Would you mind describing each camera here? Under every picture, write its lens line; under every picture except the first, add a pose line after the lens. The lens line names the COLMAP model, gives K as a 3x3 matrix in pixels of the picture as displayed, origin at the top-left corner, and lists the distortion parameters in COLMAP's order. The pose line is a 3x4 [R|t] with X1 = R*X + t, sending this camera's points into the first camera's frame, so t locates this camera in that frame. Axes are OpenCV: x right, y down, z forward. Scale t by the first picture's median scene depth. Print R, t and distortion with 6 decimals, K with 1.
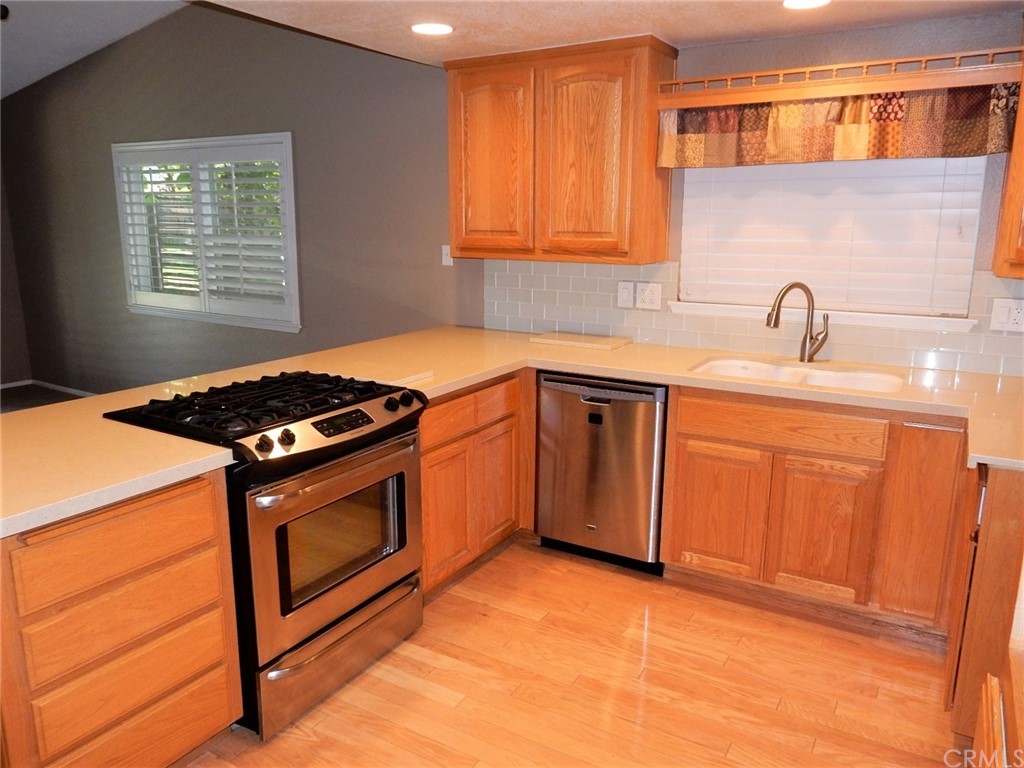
lens RADIAL K [[766.5, 0, 524.4], [0, 766.5, 375.5], [0, 0, 1]] dist [0.031719, -0.002471]
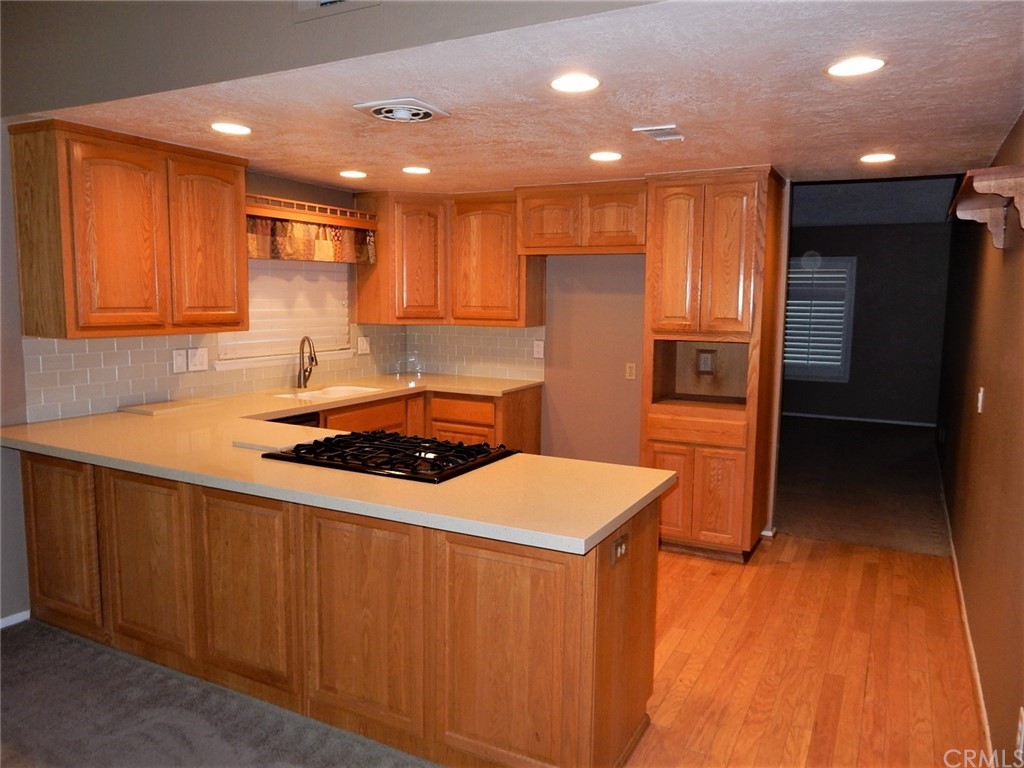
lens RADIAL K [[751.4, 0, 512.0], [0, 751.4, 384.0], [0, 0, 1]] dist [-0.003506, -0.000689]
pose [[-0.036119, -0.121685, 0.991911, -1.229243], [0.191896, 0.973244, 0.126383, -0.146925], [-0.980750, 0.194909, -0.011801, 0.669557]]
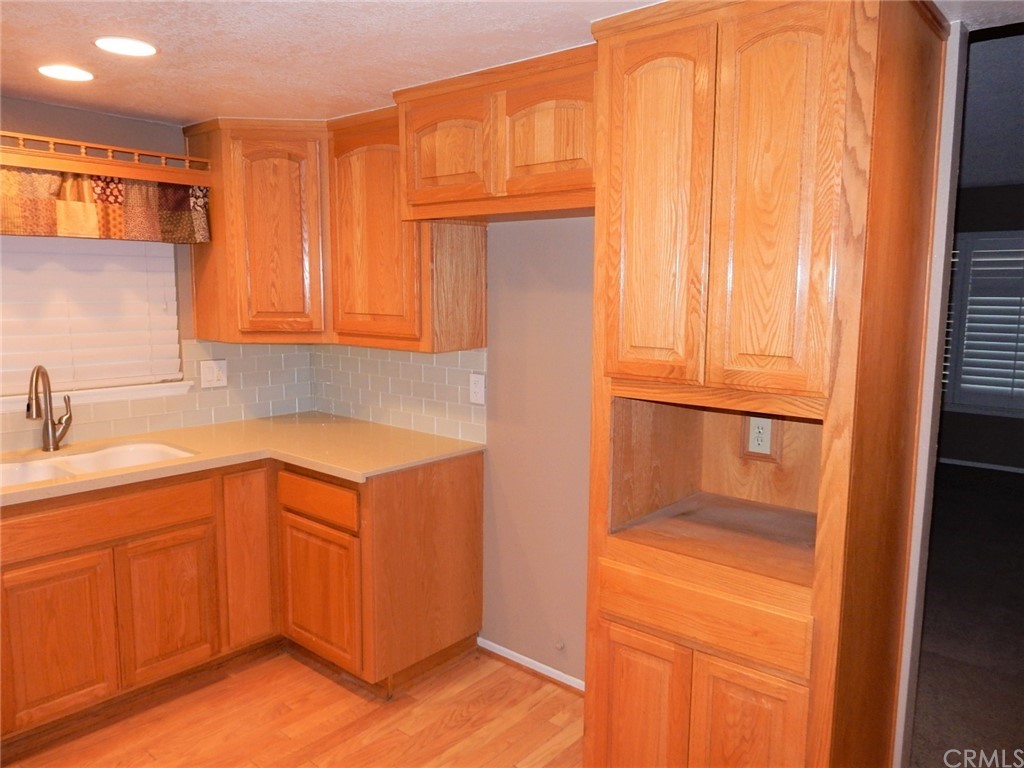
lens RADIAL K [[751.4, 0, 512.0], [0, 751.4, 384.0], [0, 0, 1]] dist [-0.003506, -0.000689]
pose [[0.186435, -0.127540, 0.974154, -0.422234], [0.191156, 0.977298, 0.091368, -0.079136], [-0.963691, 0.169181, 0.206583, 0.306516]]
